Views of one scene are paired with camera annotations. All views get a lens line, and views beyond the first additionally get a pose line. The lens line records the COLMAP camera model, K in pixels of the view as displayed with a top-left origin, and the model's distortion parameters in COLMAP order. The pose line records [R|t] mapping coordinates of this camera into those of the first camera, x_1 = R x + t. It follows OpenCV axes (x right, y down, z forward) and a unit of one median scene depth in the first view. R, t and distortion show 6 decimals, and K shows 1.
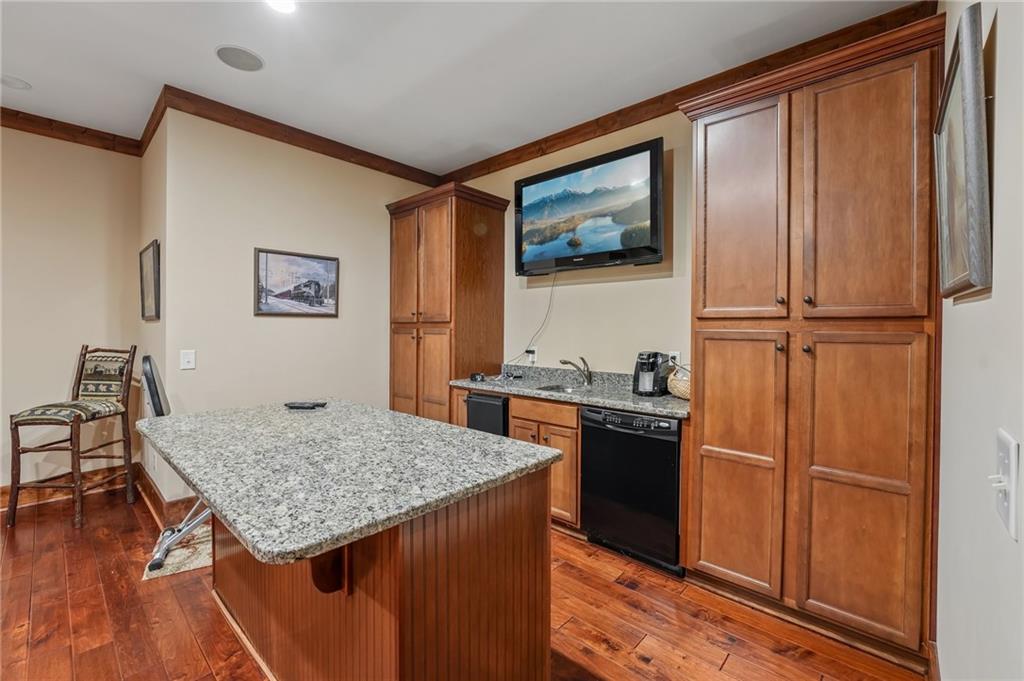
lens RADIAL K [[425.5, 0, 513.0], [0, 425.5, 331.3], [0, 0, 1]] dist [-0.015712, 0.000556]
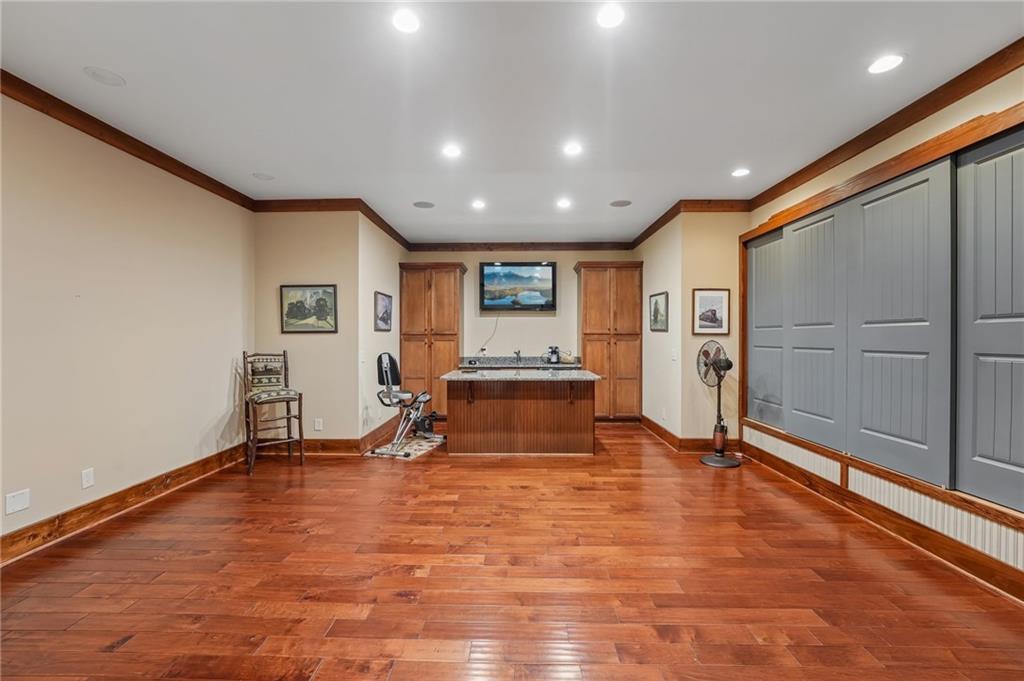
lens RADIAL K [[428.4, 0, 514.5], [0, 428.4, 339.1], [0, 0, 1]] dist [-0.015977, -0.000017]
pose [[0.753982, -0.008025, 0.656846, -1.313288], [0.009498, 0.999954, 0.001315, -0.000766], [-0.656827, 0.005247, 0.754023, -0.659410]]
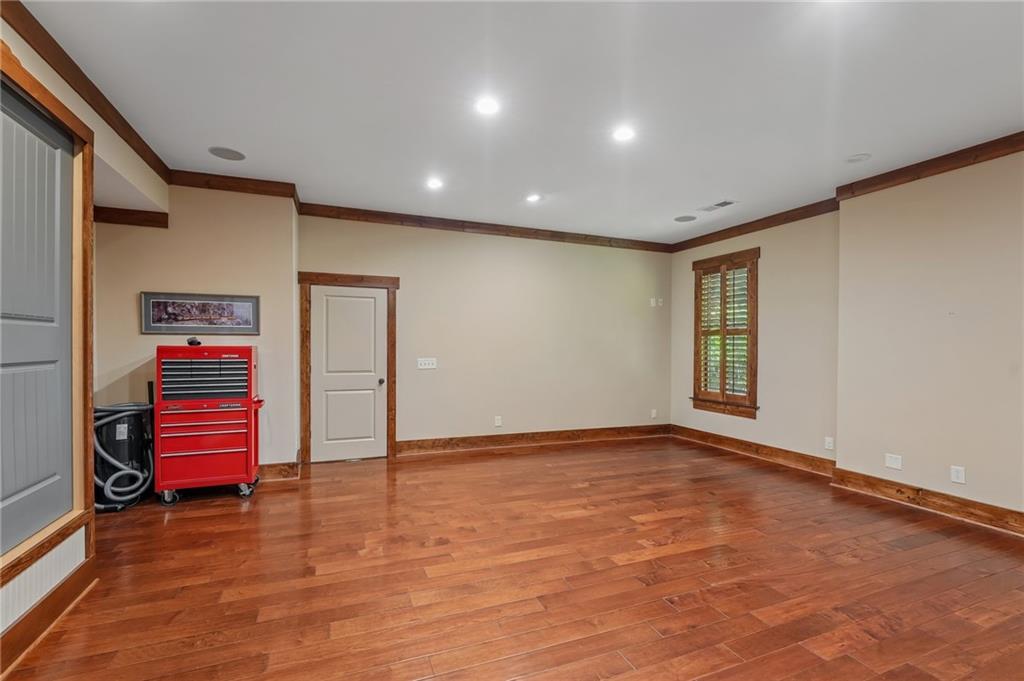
lens RADIAL K [[425.5, 0, 513.0], [0, 425.5, 331.3], [0, 0, 1]] dist [-0.015712, 0.000556]
pose [[-0.447682, -0.052120, -0.892672, -0.003488], [-0.014454, 0.998591, -0.051056, 0.028912], [0.894076, -0.009954, -0.447805, 0.187226]]
